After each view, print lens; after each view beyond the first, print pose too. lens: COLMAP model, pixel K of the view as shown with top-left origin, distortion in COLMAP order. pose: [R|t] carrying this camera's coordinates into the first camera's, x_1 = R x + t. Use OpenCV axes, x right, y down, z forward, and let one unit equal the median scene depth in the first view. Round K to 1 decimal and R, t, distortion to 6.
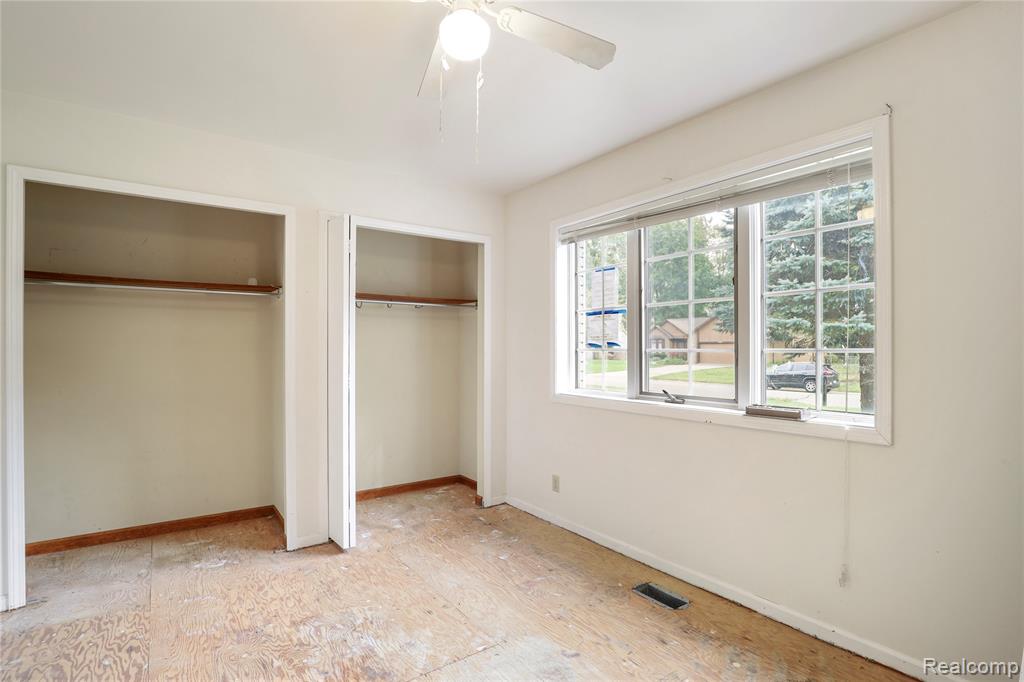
lens RADIAL K [[492.0, 0, 510.4], [0, 492.0, 352.4], [0, 0, 1]] dist [-0.034192, 0.007938]
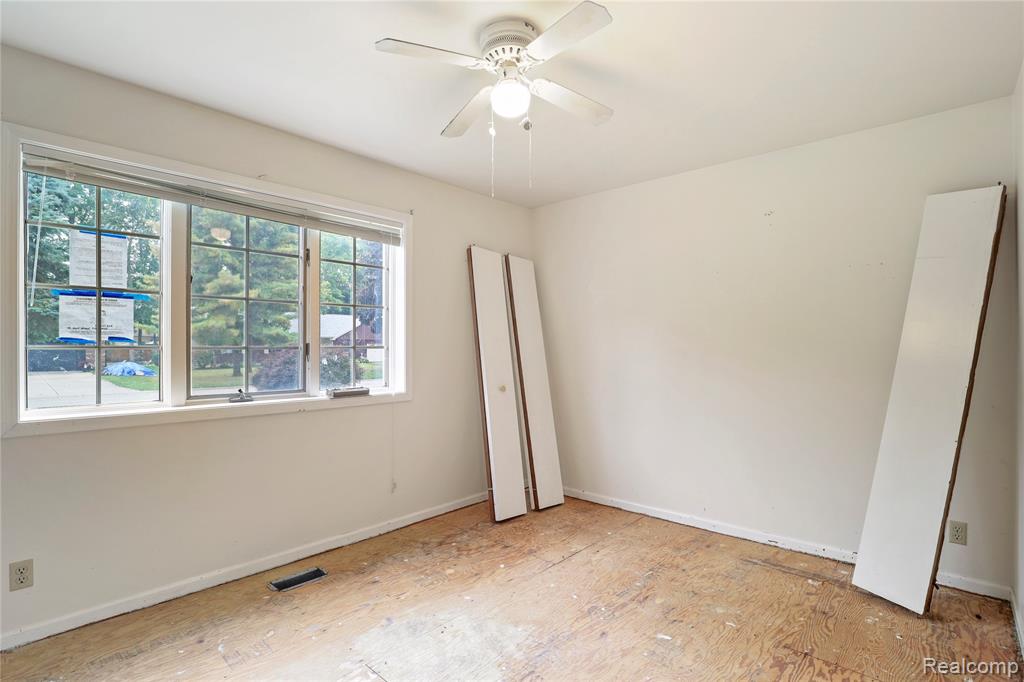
lens RADIAL K [[492.0, 0, 510.4], [0, 492.0, 352.4], [0, 0, 1]] dist [-0.034192, 0.007938]
pose [[-0.196145, -0.010759, 0.980516, -0.764068], [0.005203, 0.999914, 0.012013, -0.003790], [-0.980561, 0.007458, -0.196072, 0.707727]]
